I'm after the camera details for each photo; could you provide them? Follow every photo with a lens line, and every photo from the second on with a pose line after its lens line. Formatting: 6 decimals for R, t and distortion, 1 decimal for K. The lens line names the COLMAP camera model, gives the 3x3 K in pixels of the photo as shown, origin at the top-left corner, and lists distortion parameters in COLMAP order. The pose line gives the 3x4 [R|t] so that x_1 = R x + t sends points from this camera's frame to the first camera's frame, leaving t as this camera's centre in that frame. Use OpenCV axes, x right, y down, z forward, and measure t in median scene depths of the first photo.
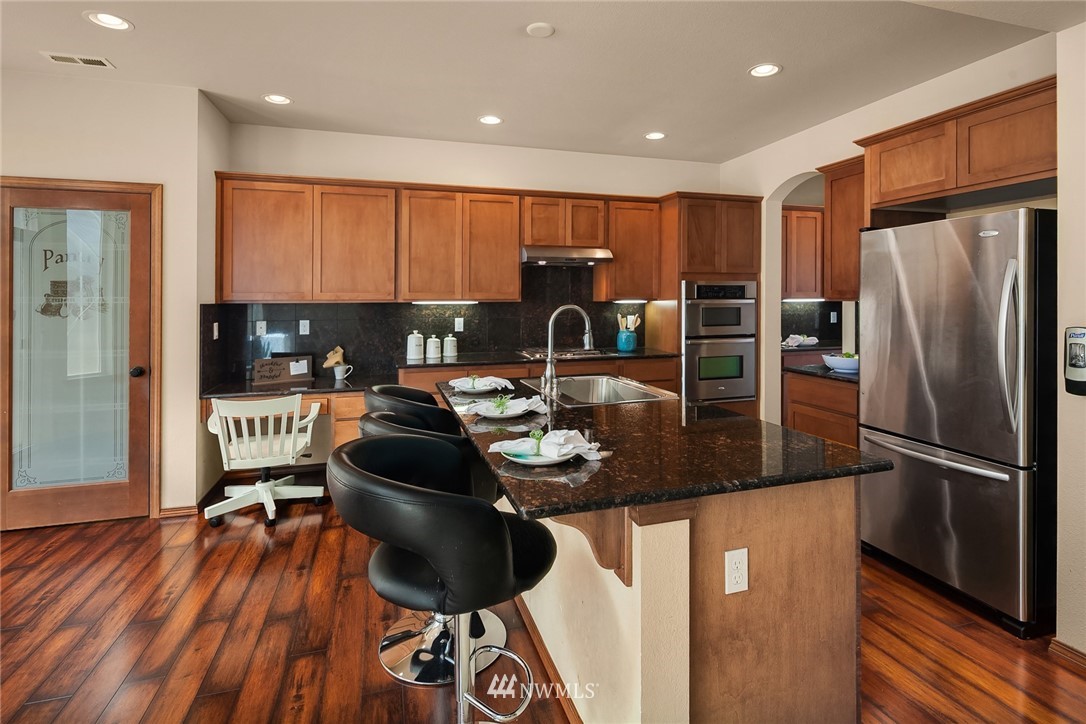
lens RADIAL K [[540.0, 0, 556.1], [0, 540.0, 308.7], [0, 0, 1]] dist [-0.000943, -0.000498]
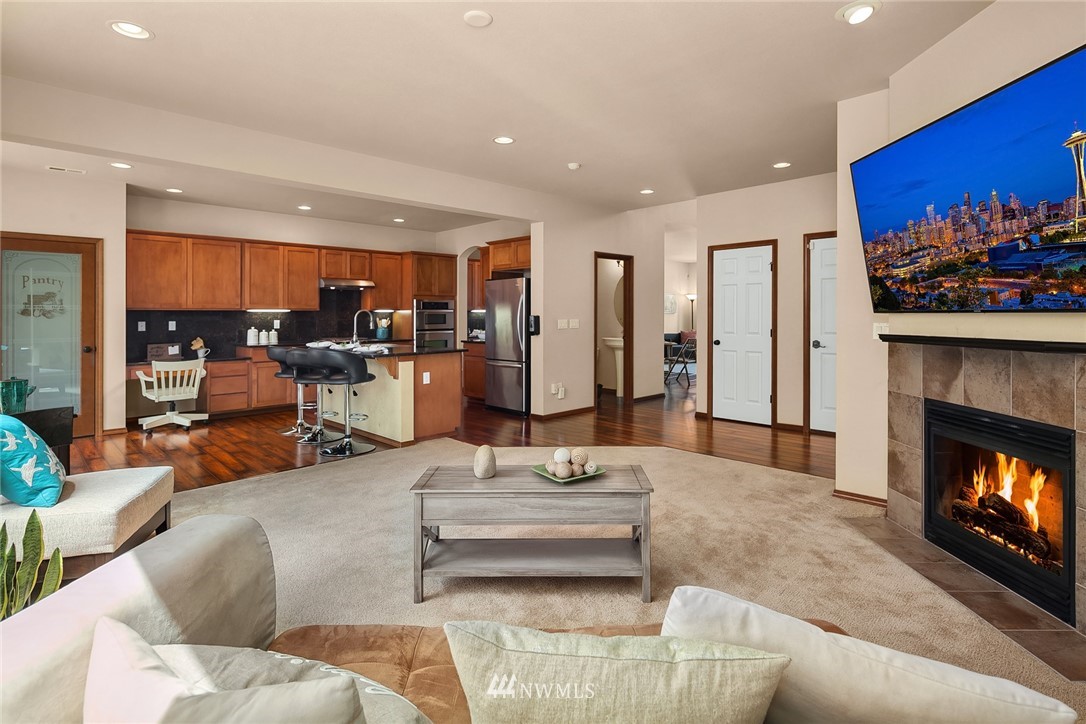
lens RADIAL K [[540.0, 0, 556.1], [0, 540.0, 308.7], [0, 0, 1]] dist [-0.000943, -0.000498]
pose [[0.887281, 0.005449, 0.461197, -0.195072], [0.009452, 0.999505, -0.029993, 0.041729], [-0.461132, 0.030971, 0.886791, -0.897489]]
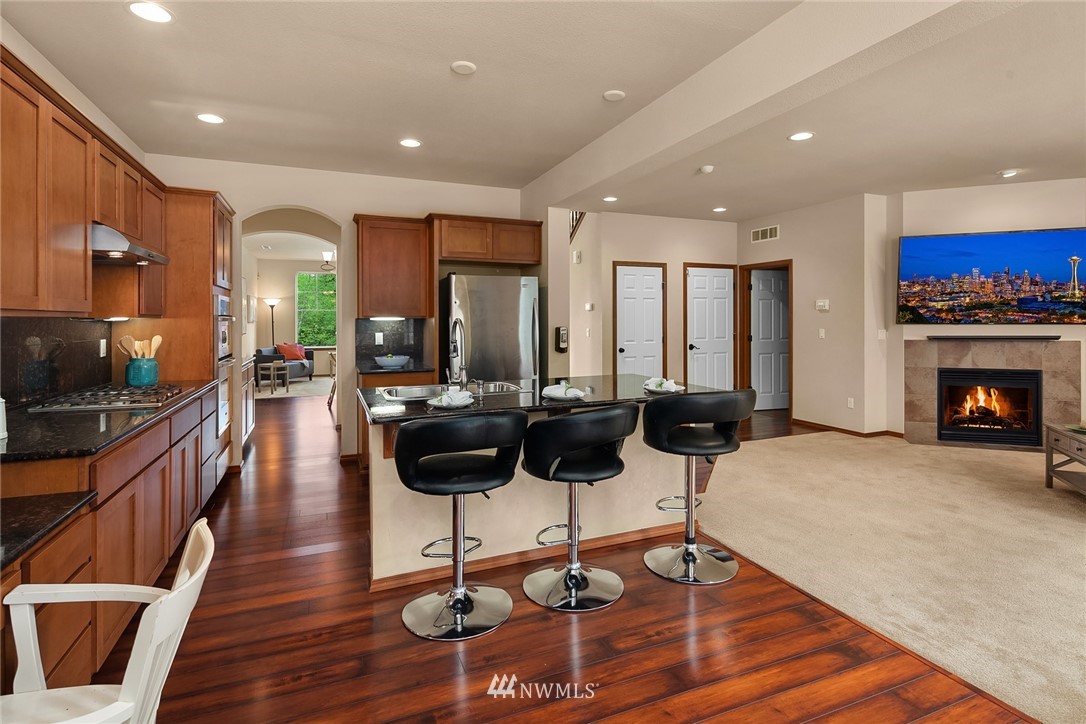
lens RADIAL K [[540.0, 0, 556.1], [0, 540.0, 308.7], [0, 0, 1]] dist [-0.000943, -0.000498]
pose [[-0.095067, 0.023346, 0.995197, -0.721252], [0.019162, 0.999583, -0.021618, 0.001981], [-0.995286, 0.017014, -0.095475, 0.569167]]
